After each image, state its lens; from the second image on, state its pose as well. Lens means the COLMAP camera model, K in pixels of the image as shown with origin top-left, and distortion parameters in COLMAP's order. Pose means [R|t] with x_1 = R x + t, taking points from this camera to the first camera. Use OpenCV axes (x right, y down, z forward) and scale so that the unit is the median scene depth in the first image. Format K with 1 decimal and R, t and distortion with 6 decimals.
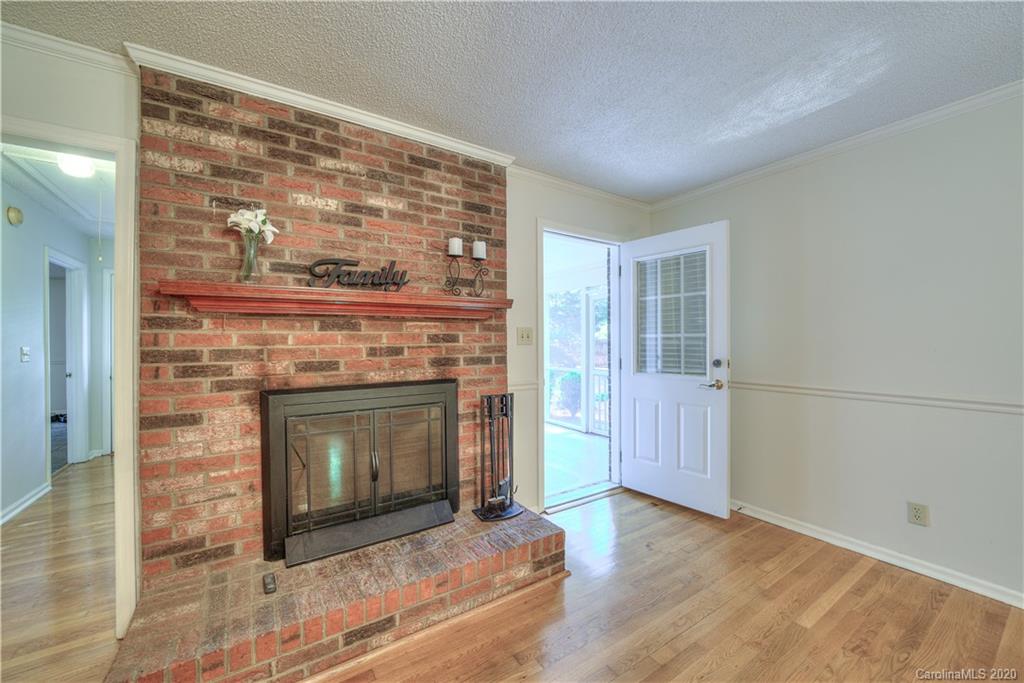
lens RADIAL K [[398.4, 0, 514.9], [0, 398.4, 342.8], [0, 0, 1]] dist [-0.004537, 0.000068]
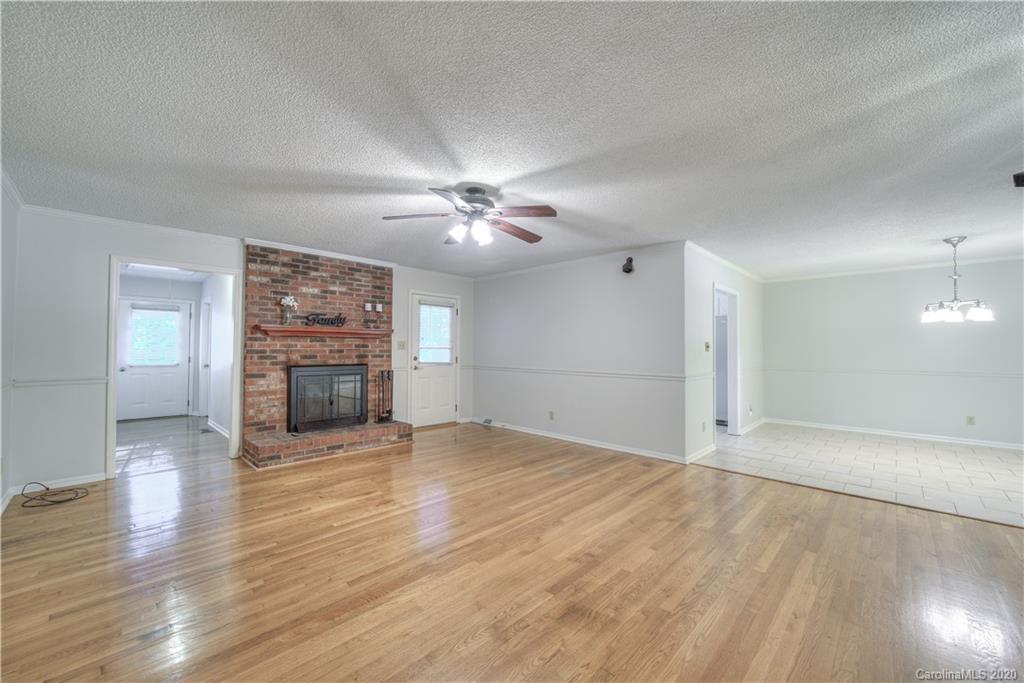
lens RADIAL K [[398.4, 0, 508.1], [0, 398.4, 343.1], [0, 0, 1]] dist [-0.004537, 0.000068]
pose [[0.979105, 0.015271, 0.202783, 0.207127], [-0.011987, 0.999777, -0.017411, 0.002737], [-0.203004, 0.014617, 0.979069, -1.633559]]
